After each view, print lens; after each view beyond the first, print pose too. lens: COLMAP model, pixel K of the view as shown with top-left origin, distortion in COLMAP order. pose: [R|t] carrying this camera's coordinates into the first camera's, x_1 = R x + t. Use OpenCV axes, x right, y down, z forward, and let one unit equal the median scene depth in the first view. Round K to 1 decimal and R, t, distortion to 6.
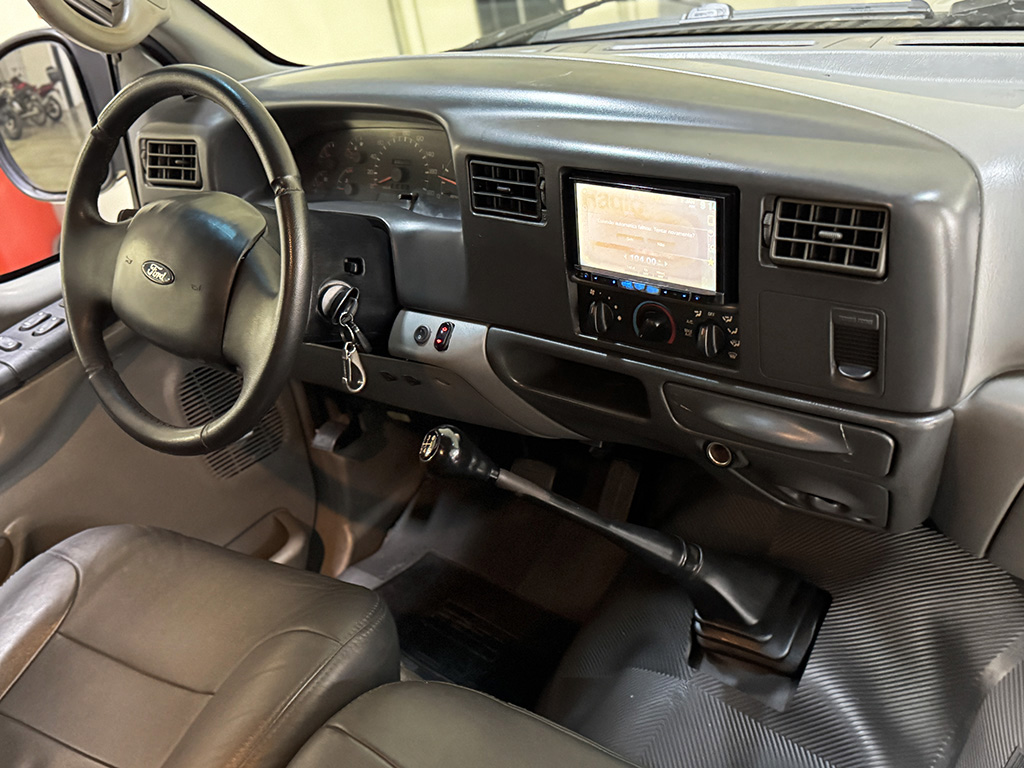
lens RADIAL K [[1135.4, 0, 512.0], [0, 1135.4, 384.0], [0, 0, 1]] dist [0.101056, -0.005611]
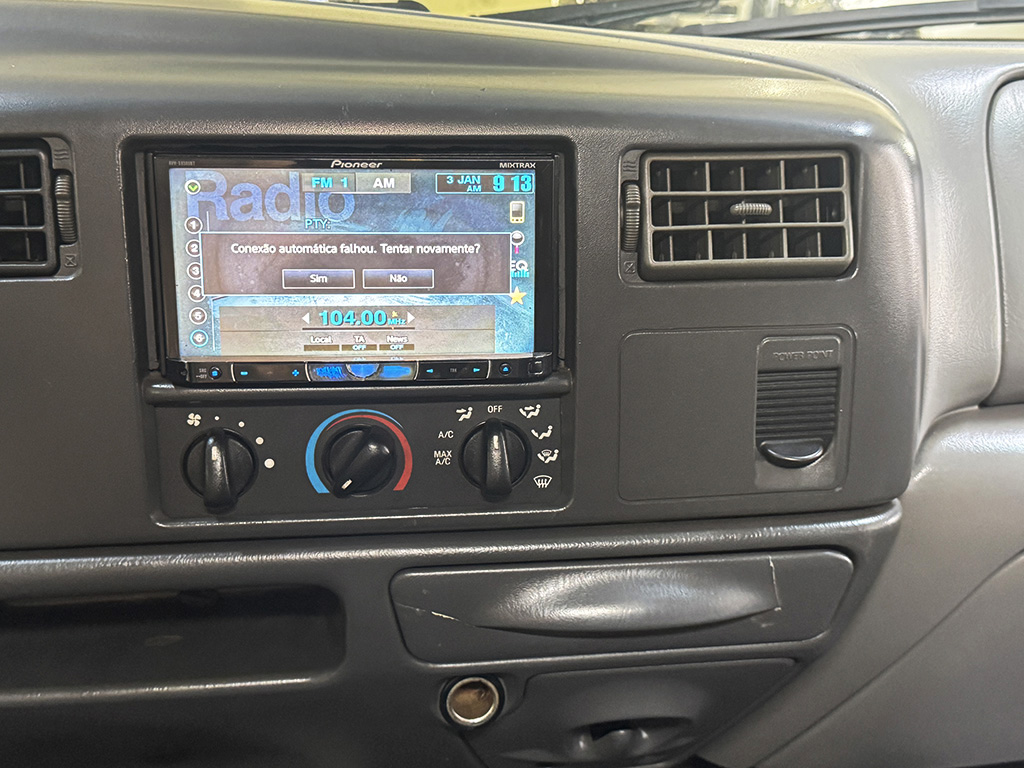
lens RADIAL K [[1306.7, 0, 512.0], [0, 1306.7, 384.0], [0, 0, 1]] dist [0.103189, -0.007717]
pose [[0.682401, -0.099623, 0.724158, -0.242842], [0.243788, 0.964968, -0.096979, -0.013719], [-0.689128, 0.242719, 0.682781, 0.598333]]
